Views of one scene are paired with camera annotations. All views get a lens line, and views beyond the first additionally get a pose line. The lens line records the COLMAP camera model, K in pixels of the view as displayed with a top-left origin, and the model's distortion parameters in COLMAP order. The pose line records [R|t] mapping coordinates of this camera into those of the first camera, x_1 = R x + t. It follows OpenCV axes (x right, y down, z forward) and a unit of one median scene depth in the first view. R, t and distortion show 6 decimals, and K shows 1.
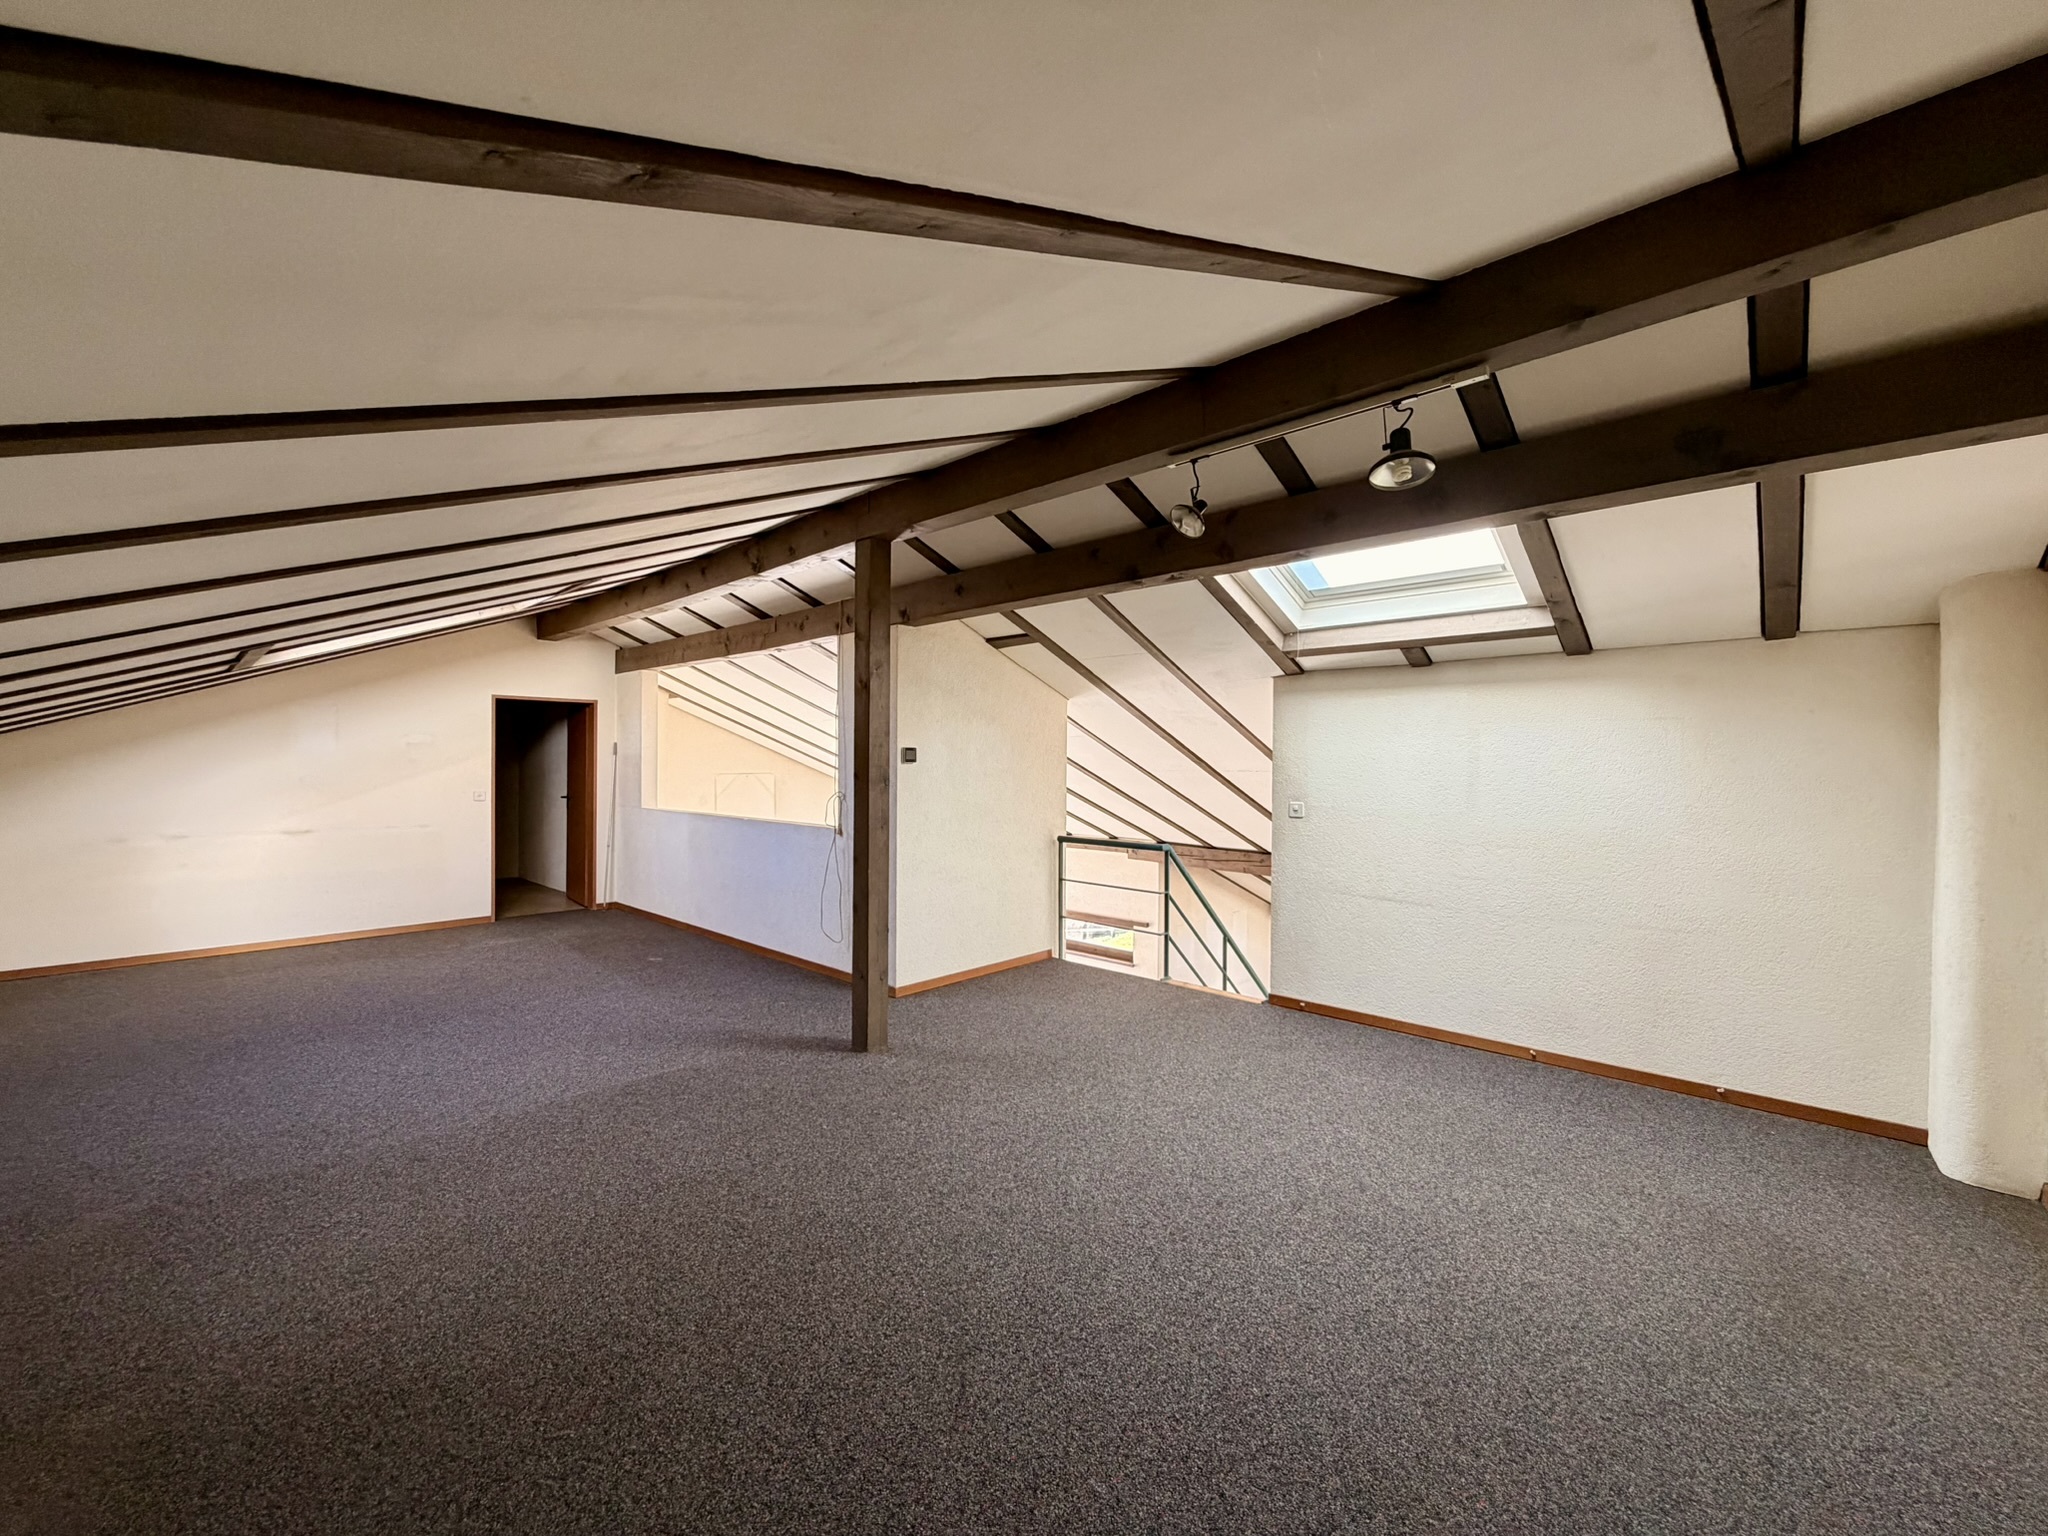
lens RADIAL K [[814.1, 0, 1016.4], [0, 814.1, 766.8], [0, 0, 1]] dist [0.000060, -0.000047]
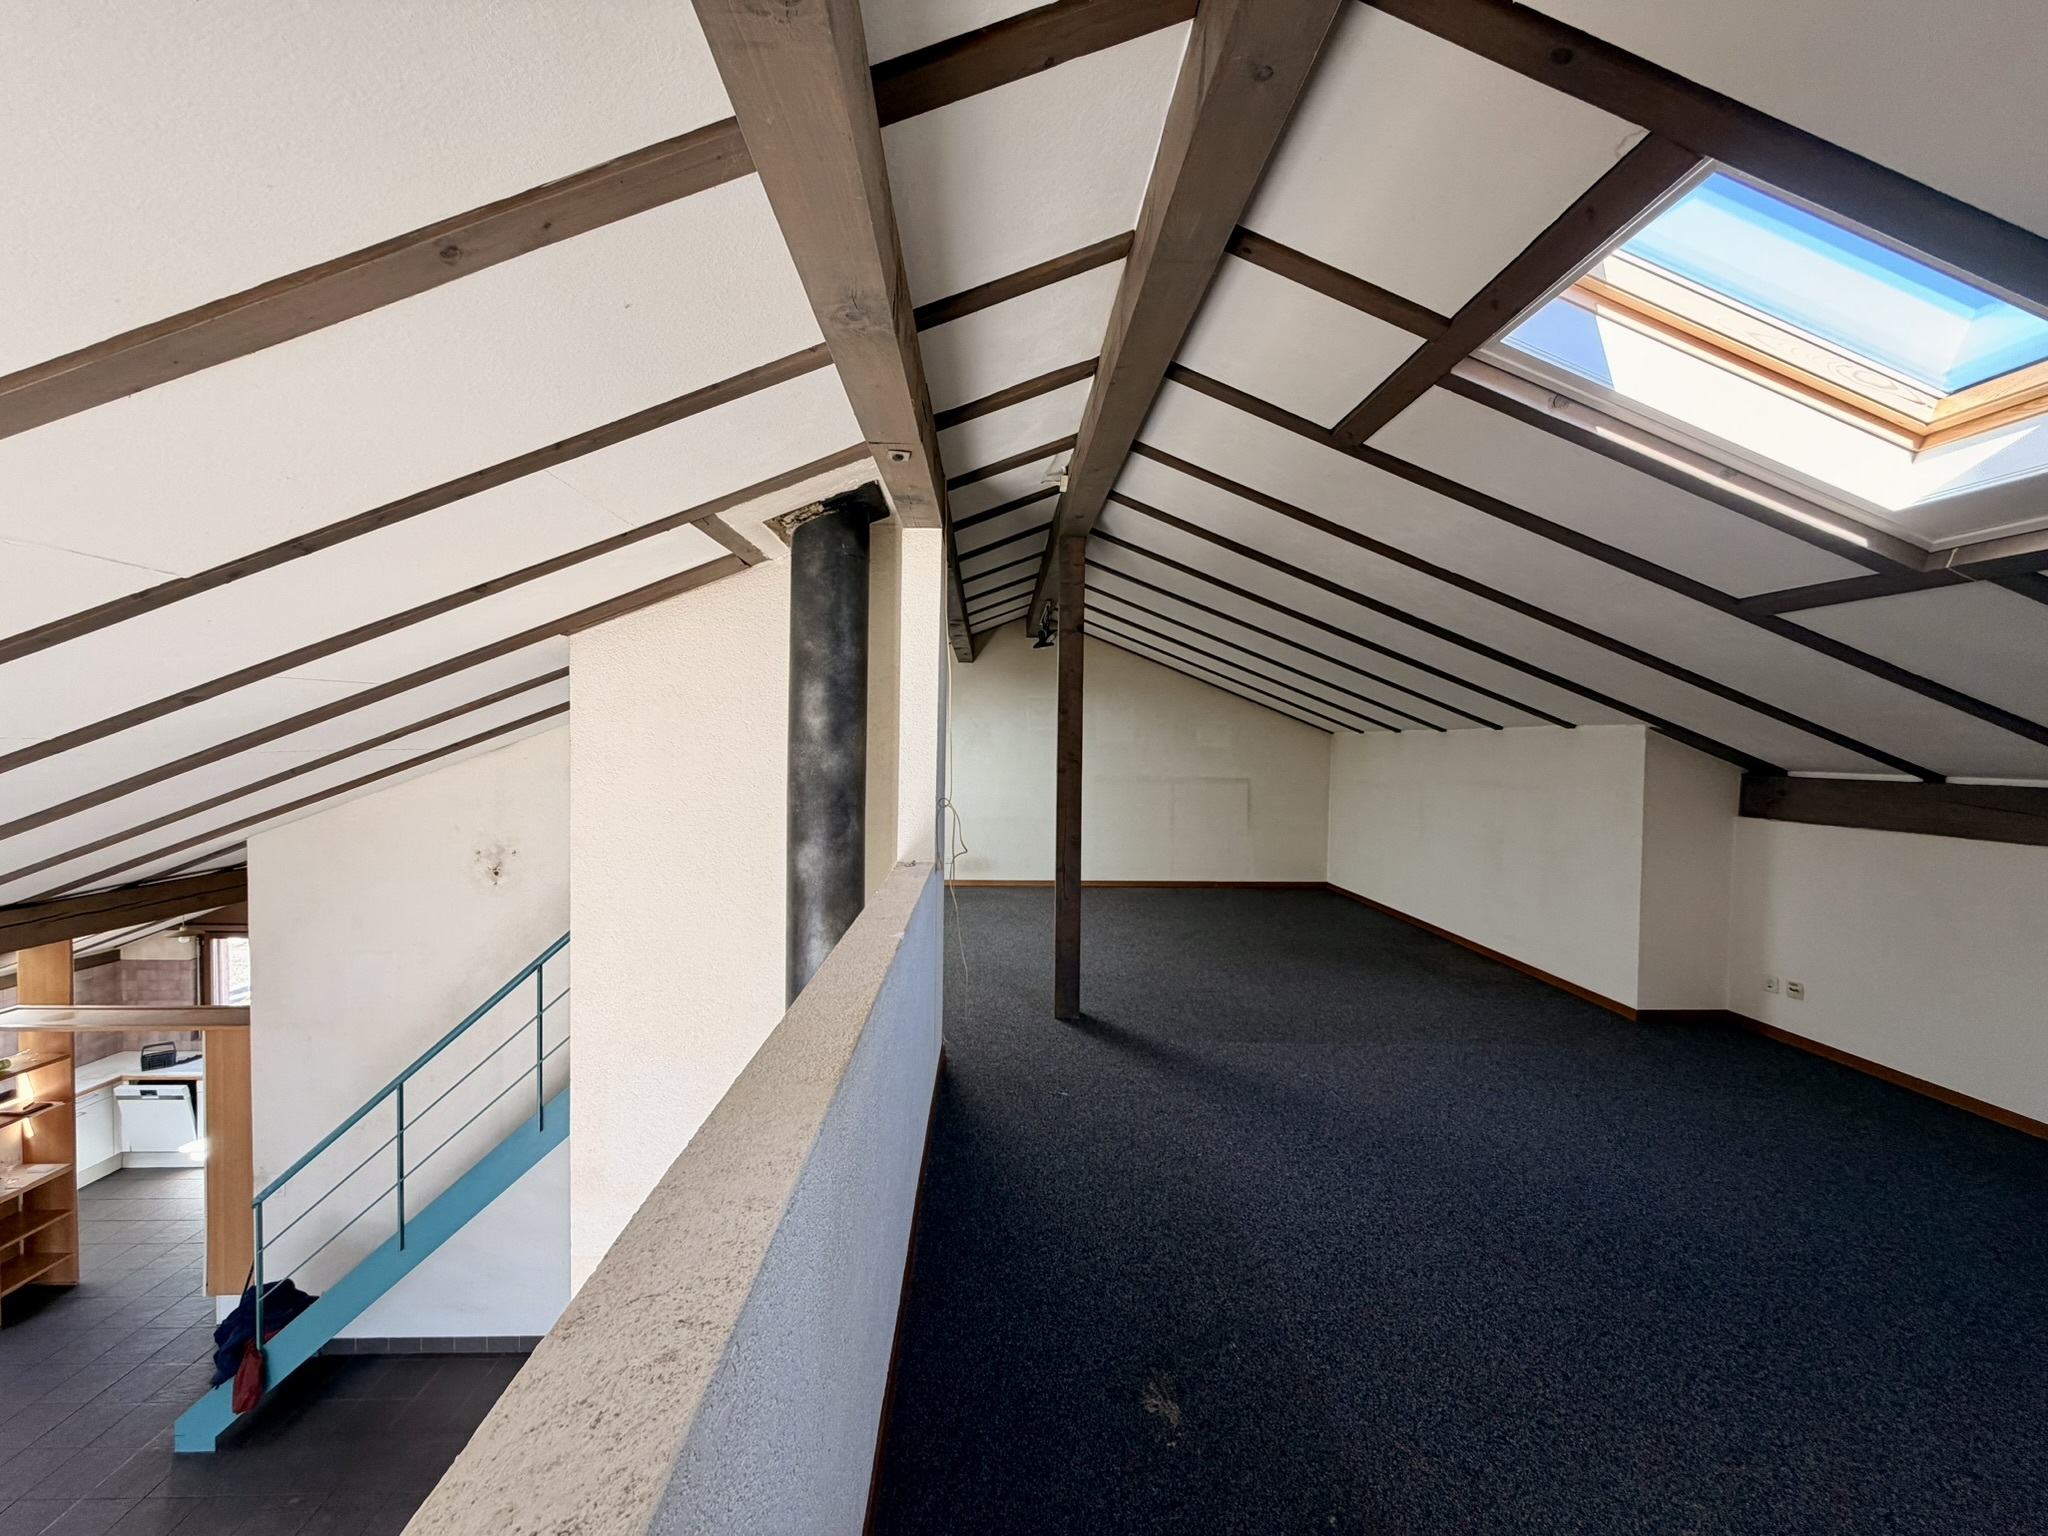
lens RADIAL K [[814.1, 0, 1016.4], [0, 814.1, 766.8], [0, 0, 1]] dist [0.000060, -0.000047]
pose [[-0.702998, -0.033960, 0.710380, -0.798976], [-0.015659, 0.999356, 0.032278, -0.013538], [-0.711019, 0.011568, -0.703077, 1.624338]]
